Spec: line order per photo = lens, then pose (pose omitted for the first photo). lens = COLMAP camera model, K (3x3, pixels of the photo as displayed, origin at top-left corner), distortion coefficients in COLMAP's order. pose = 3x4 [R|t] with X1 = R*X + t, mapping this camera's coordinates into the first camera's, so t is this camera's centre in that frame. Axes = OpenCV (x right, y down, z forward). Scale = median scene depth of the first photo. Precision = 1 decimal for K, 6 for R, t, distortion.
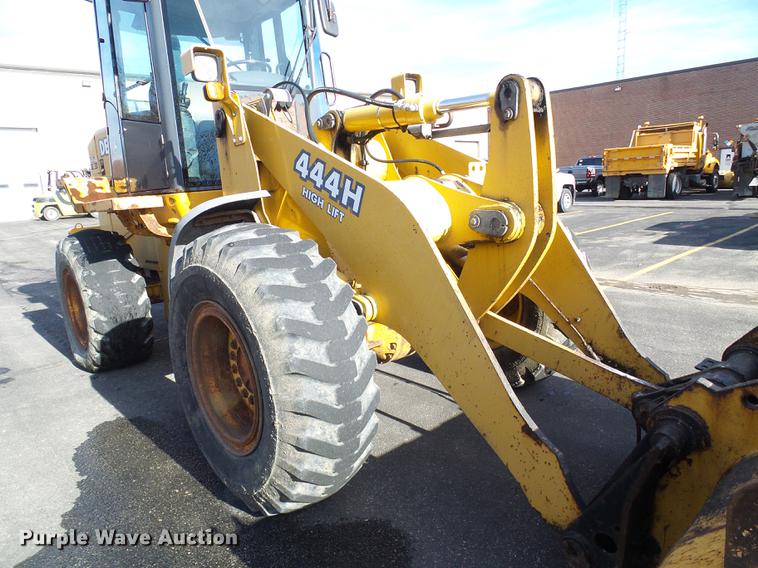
lens RADIAL K [[526.9, 0, 379.7], [0, 526.9, 284.9], [0, 0, 1]] dist [-0.005803, 0.001688]
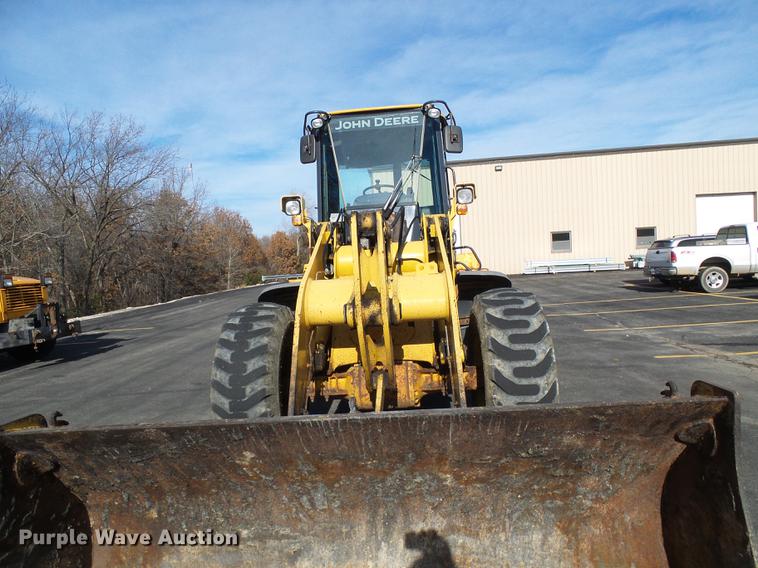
lens RADIAL K [[526.9, 0, 377.0], [0, 526.9, 283.6], [0, 0, 1]] dist [-0.005803, 0.001688]
pose [[0.702937, 0.033685, -0.710454, 1.100058], [-0.116230, 0.990891, -0.068018, -0.095501], [0.701691, 0.130389, 0.700449, 0.051974]]
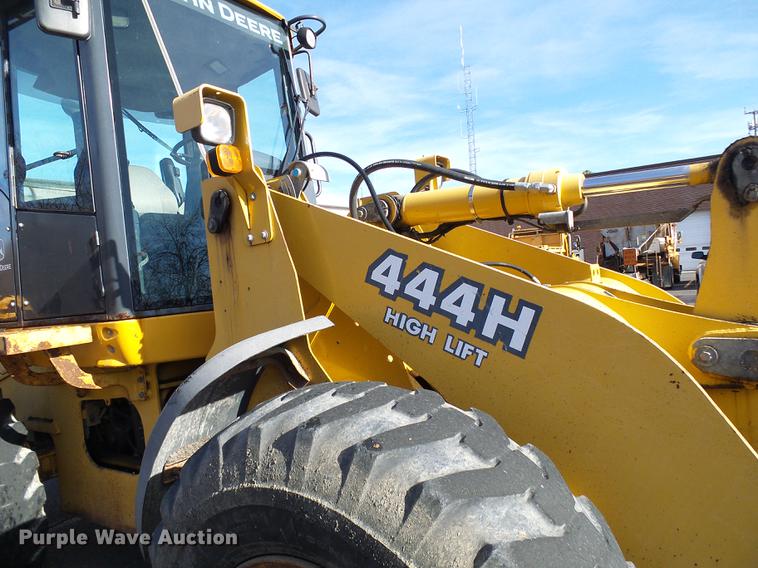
lens RADIAL K [[526.9, 0, 383.8], [0, 526.9, 285.4], [0, 0, 1]] dist [-0.005803, 0.001688]
pose [[0.968998, -0.026664, 0.245627, -0.309310], [0.072715, 0.980906, -0.180378, -0.104976], [-0.236127, 0.192646, 0.952434, 0.421660]]
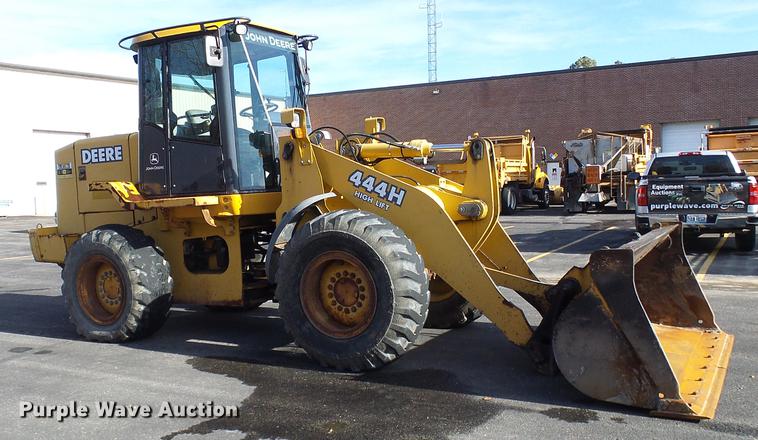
lens RADIAL K [[740.0, 0, 330.5], [0, 740.0, 217.0], [0, 0, 1]] dist [-0.012712, 0.000000]
pose [[0.960056, 0.005633, 0.279753, -0.916060], [0.039900, 0.986824, -0.156799, 0.275642], [-0.276950, 0.161698, 0.947181, -1.257567]]
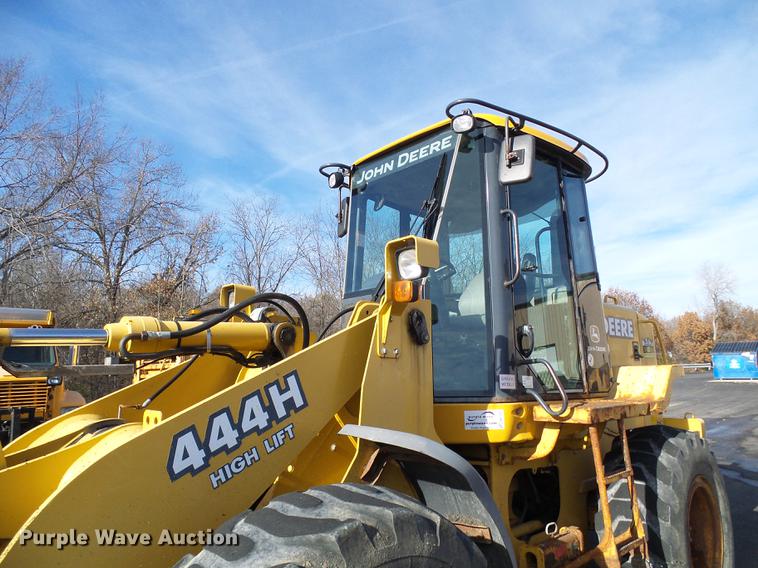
lens RADIAL K [[526.9, 0, 383.1], [0, 526.9, 282.0], [0, 0, 1]] dist [-0.005803, 0.001688]
pose [[0.020209, -0.106870, -0.994068, 0.907512], [-0.171135, 0.979227, -0.108754, -0.401994], [0.985040, 0.172318, 0.001500, 1.383624]]
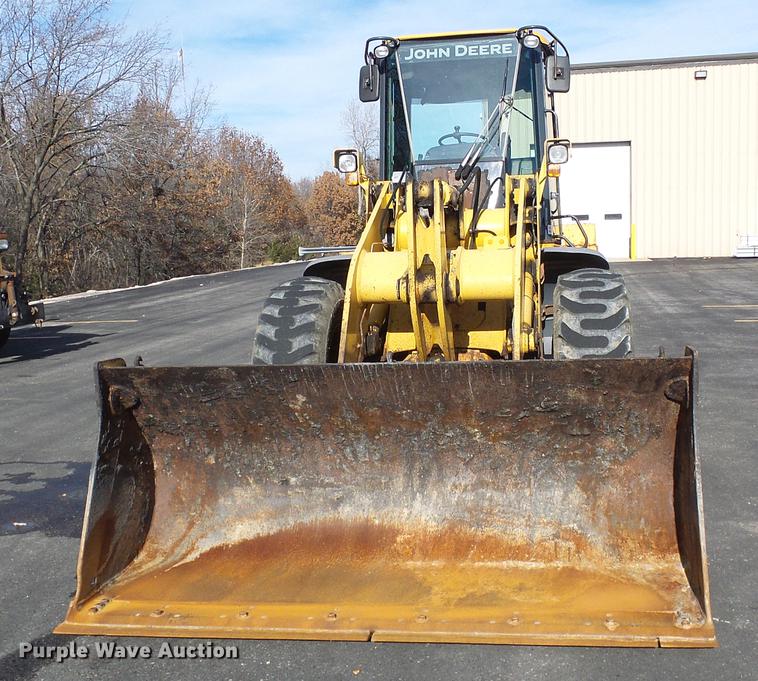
lens RADIAL K [[916.8, 0, 422.6], [0, 916.8, 324.4], [0, 0, 1]] dist [-0.010011, 0.000000]
pose [[0.643346, 0.103581, -0.758536, 1.717970], [-0.152197, 0.988333, 0.005877, -0.044943], [0.750294, 0.111666, 0.651605, -0.372049]]
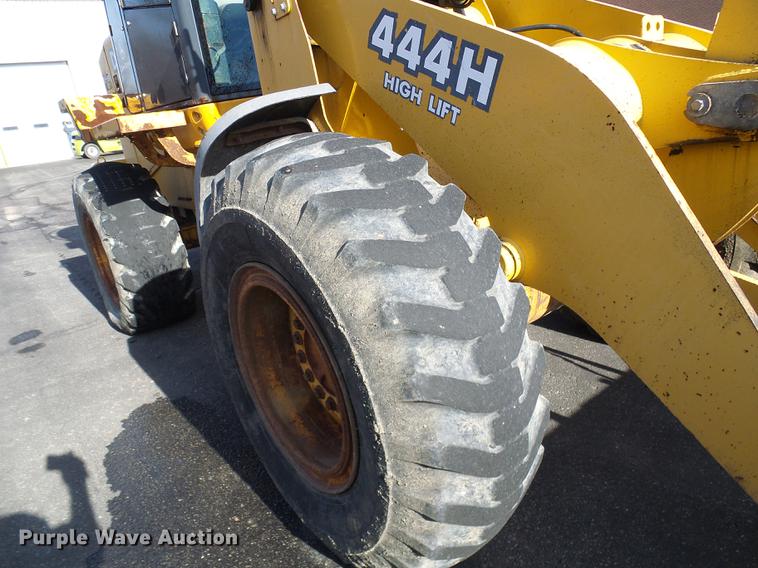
lens RADIAL K [[526.9, 0, 381.7], [0, 526.9, 286.1], [0, 0, 1]] dist [-0.005803, 0.001688]
pose [[0.995649, -0.037831, -0.085159, -0.108378], [0.050011, 0.988053, 0.145773, -0.024213], [0.078627, -0.149398, 0.985646, 0.339323]]
